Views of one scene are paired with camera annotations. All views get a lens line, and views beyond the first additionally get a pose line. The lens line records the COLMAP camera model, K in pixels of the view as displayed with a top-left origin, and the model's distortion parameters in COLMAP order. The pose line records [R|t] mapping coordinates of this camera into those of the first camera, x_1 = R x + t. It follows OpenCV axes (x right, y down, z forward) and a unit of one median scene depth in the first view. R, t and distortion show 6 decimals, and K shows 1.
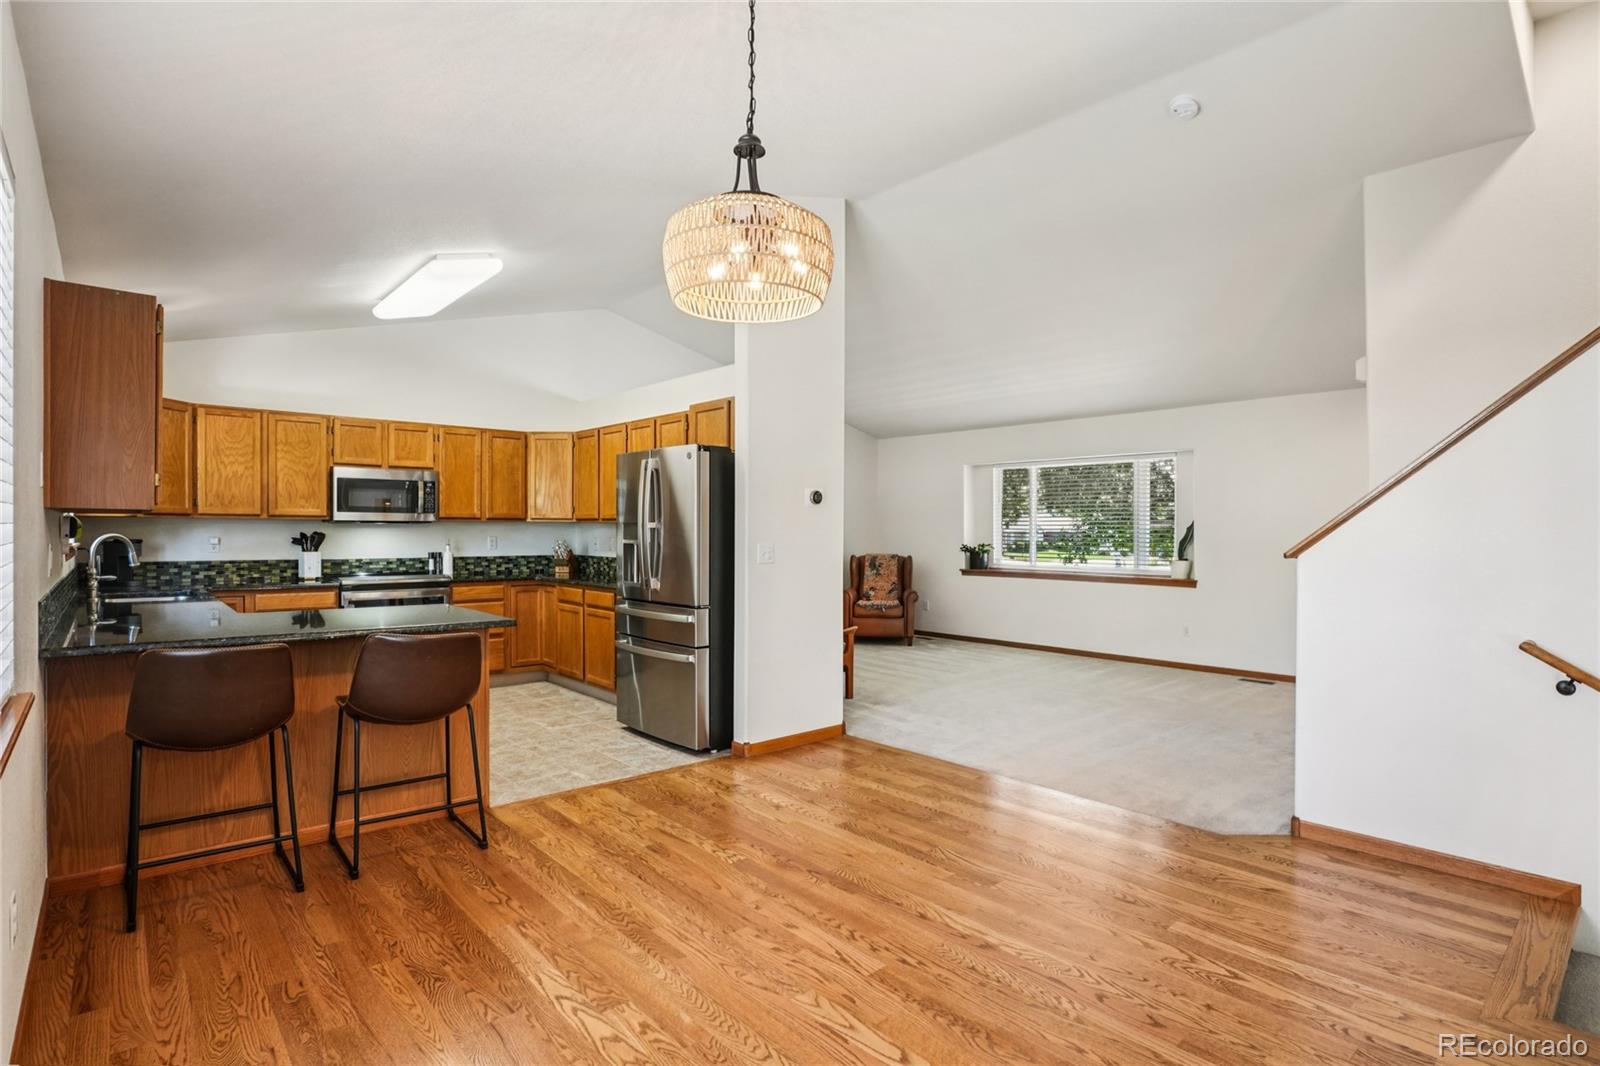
lens RADIAL K [[809.8, 0, 792.0], [0, 809.8, 540.8], [0, 0, 1]] dist [-0.035567, 0.006269]
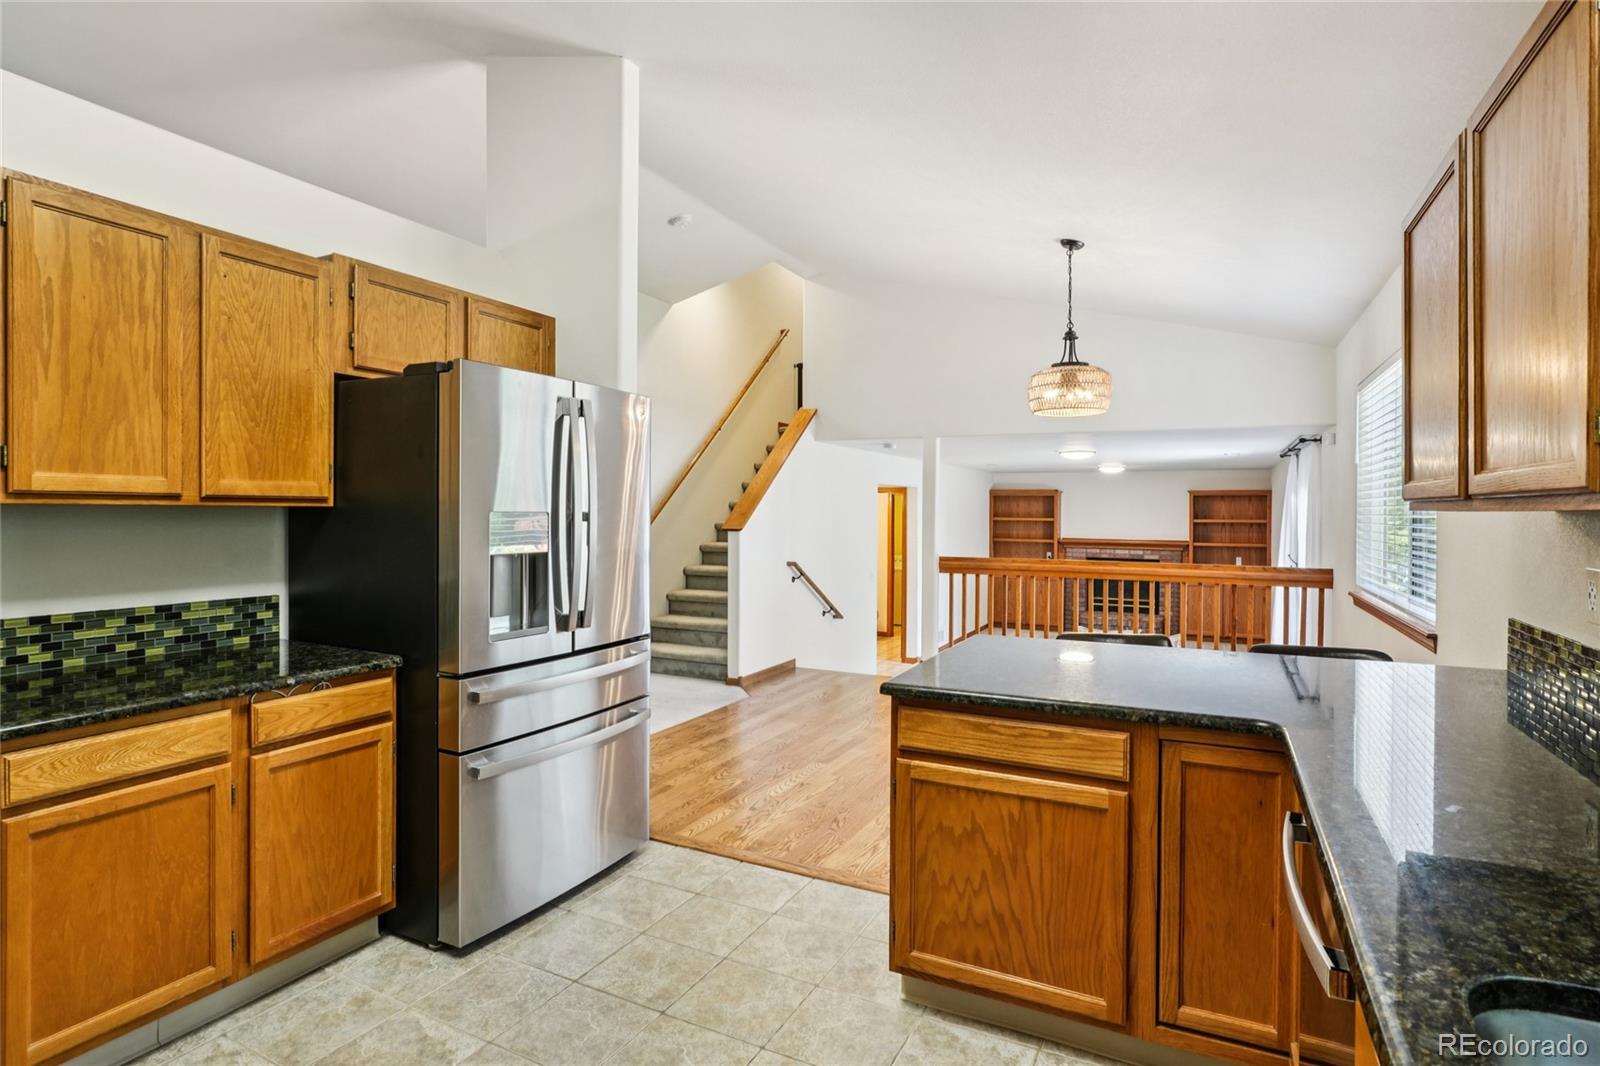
lens RADIAL K [[809.8, 0, 811.0], [0, 809.8, 530.6], [0, 0, 1]] dist [-0.035567, 0.006269]
pose [[-0.367603, -0.033894, 0.929365, -0.625436], [0.001669, 0.999310, 0.037105, -0.023929], [-0.929981, 0.015191, -0.367293, 0.874699]]
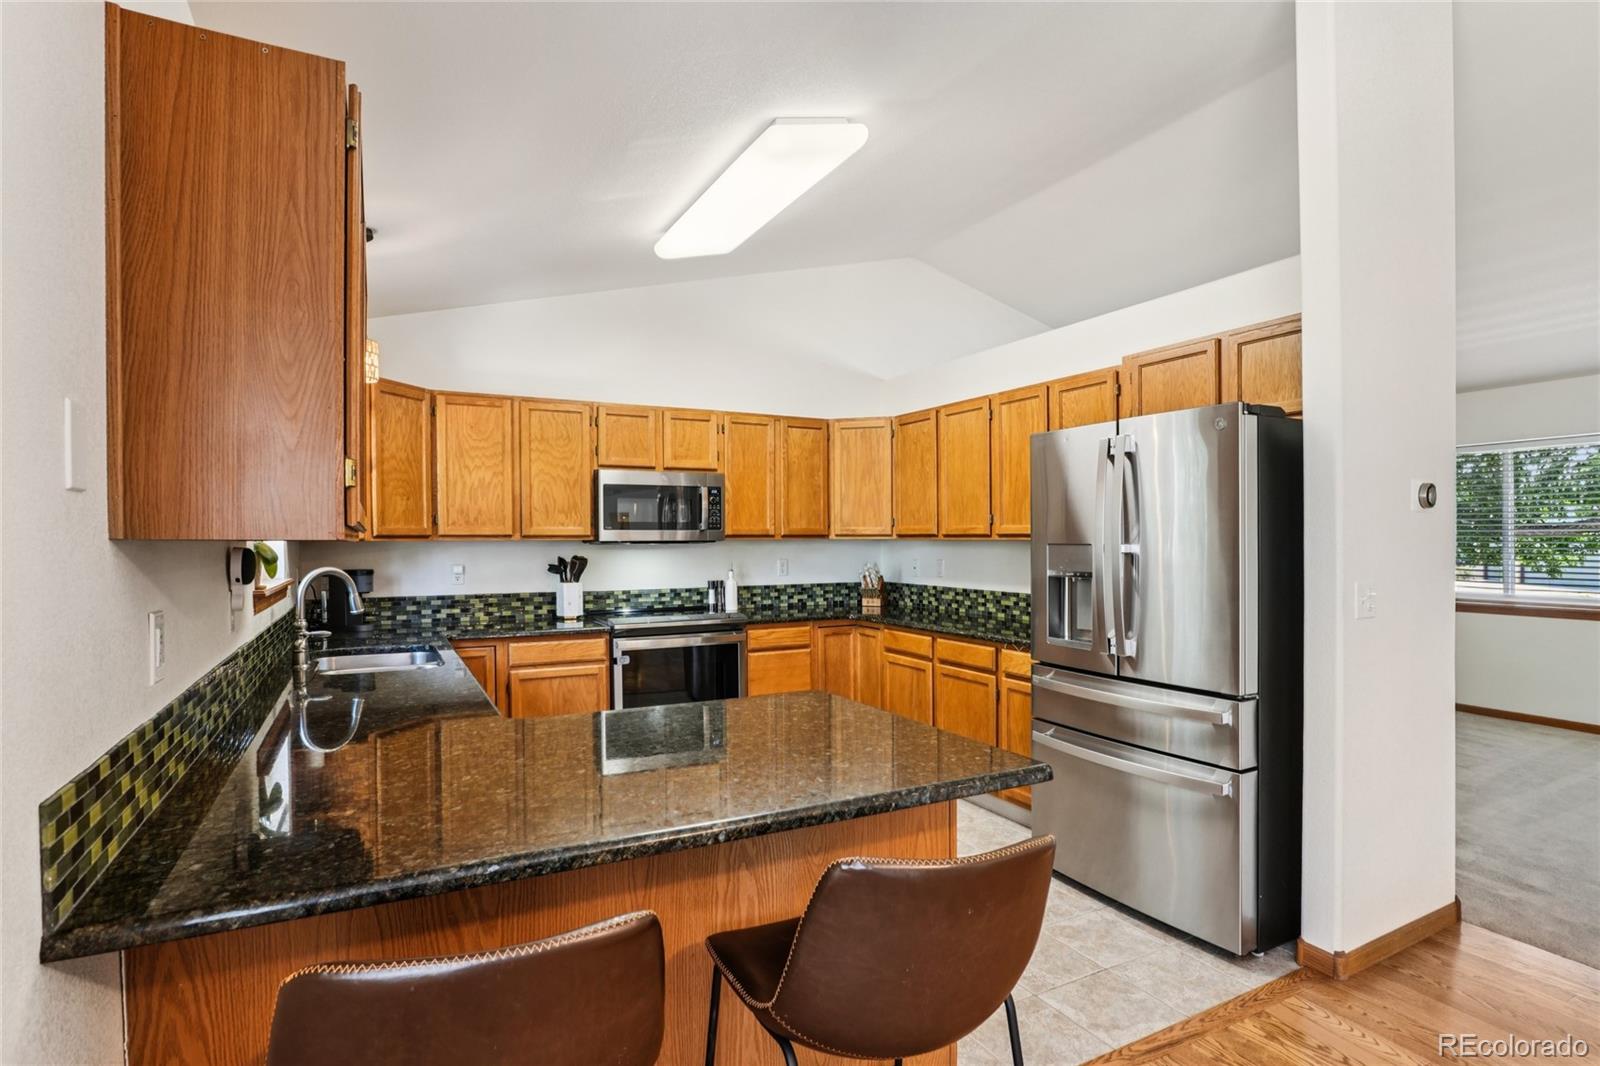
lens RADIAL K [[809.8, 0, 786.2], [0, 809.8, 556.2], [0, 0, 1]] dist [-0.035567, 0.006269]
pose [[0.971987, -0.004172, -0.234997, -0.226793], [0.006099, 0.999953, 0.007474, -0.016234], [0.234955, -0.008698, 0.971967, 0.307870]]
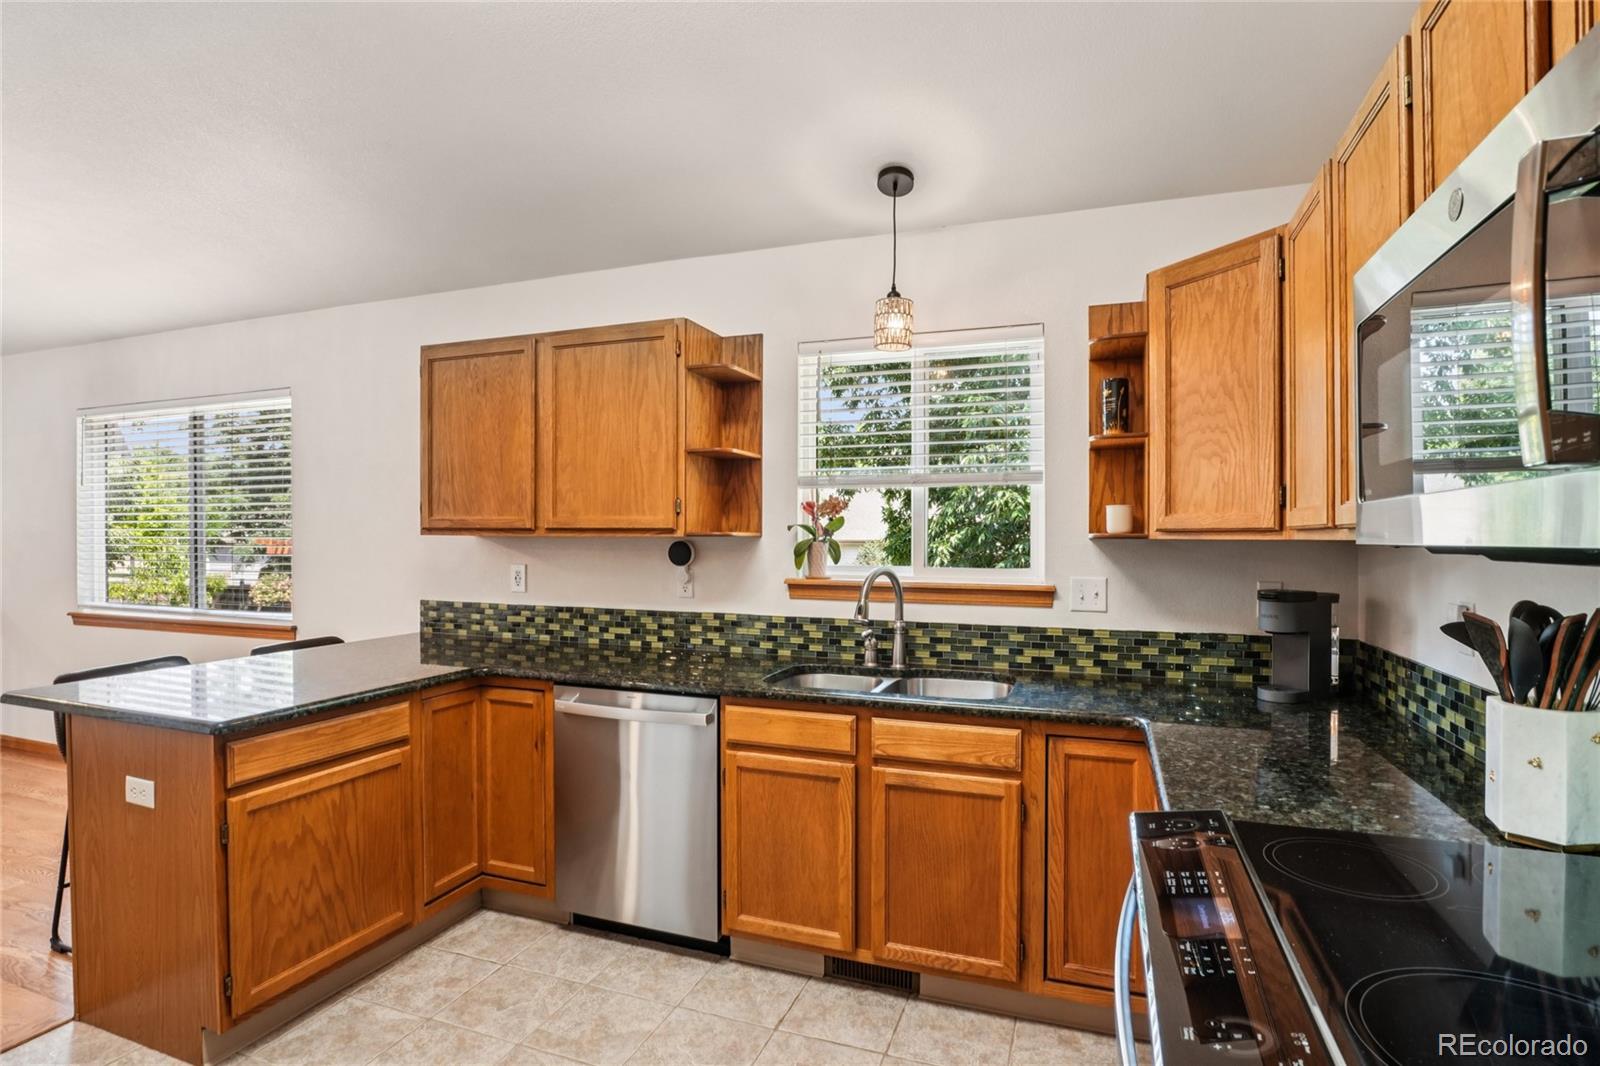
lens RADIAL K [[809.8, 0, 802.4], [0, 809.8, 533.5], [0, 0, 1]] dist [-0.035567, 0.006269]
pose [[-0.877459, -0.013399, -0.479464, -0.357674], [-0.017258, 0.999844, 0.003641, -0.026662], [0.479340, 0.011469, -0.877554, 1.118170]]
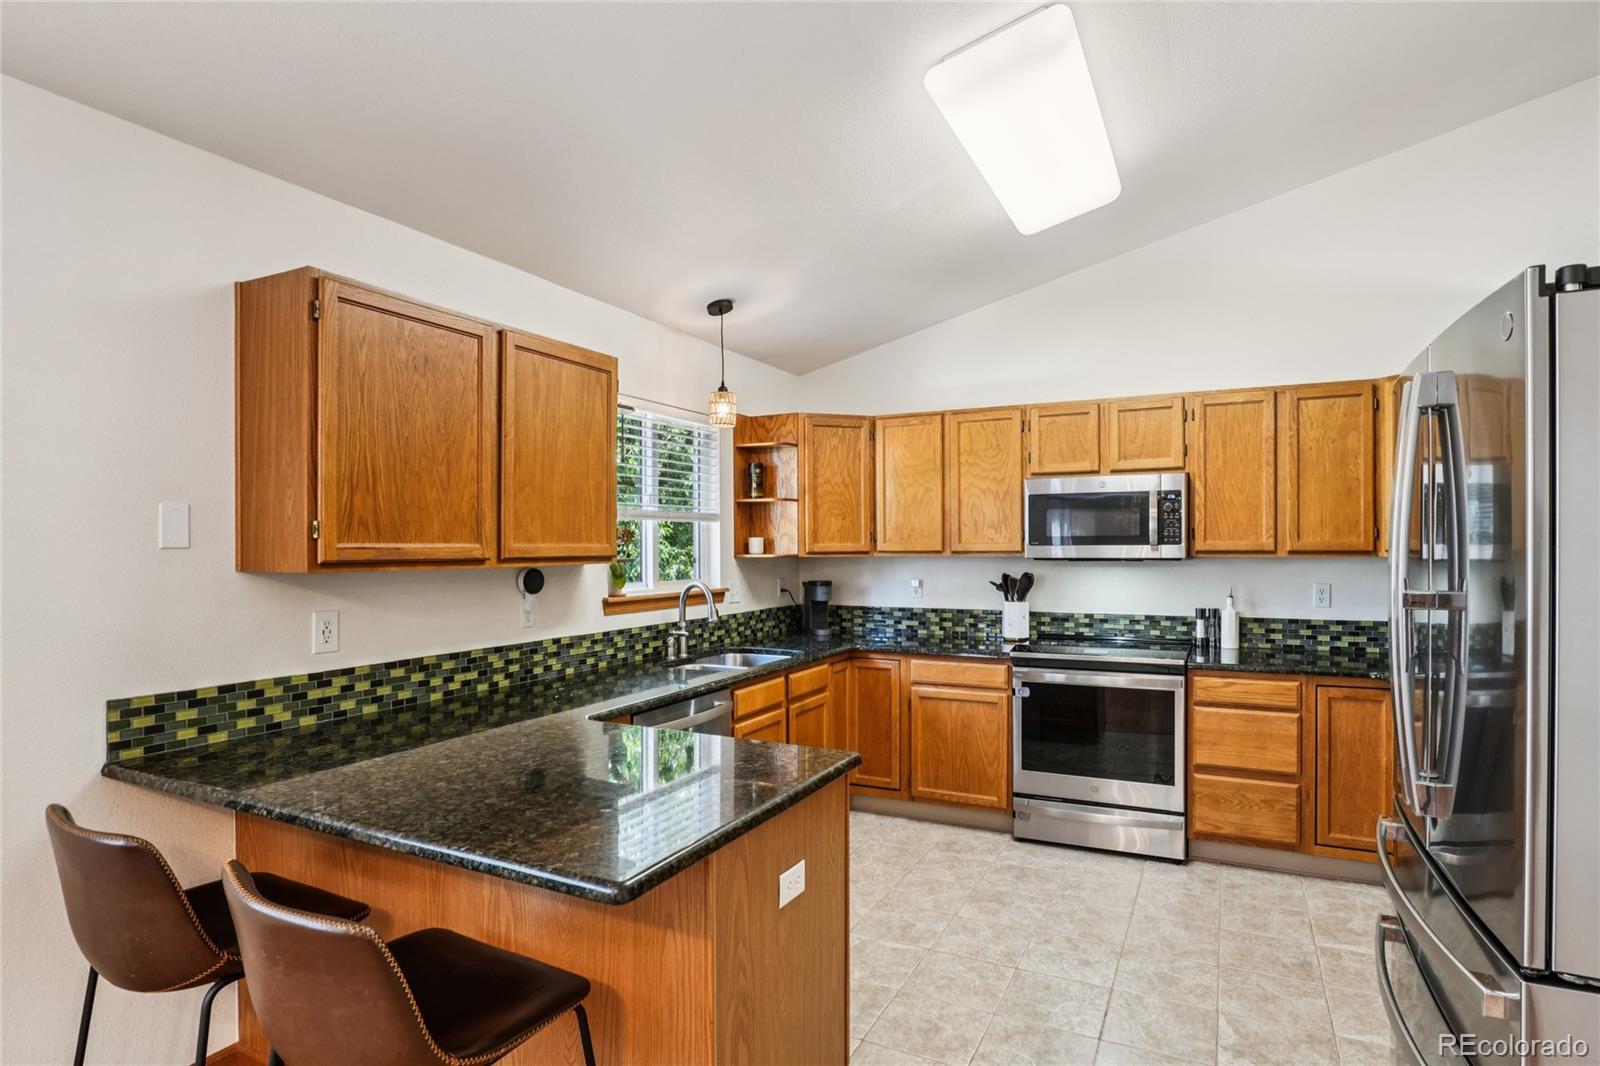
lens RADIAL K [[859.4, 0, 811.9], [0, 859.4, 543.7], [0, 0, 1]] dist [-0.012736, 0.001851]
pose [[0.388460, -0.009417, -0.921418, 0.030790], [-0.004847, 0.999913, -0.012263, -0.027965], [0.921453, 0.009230, 0.388380, 0.553760]]
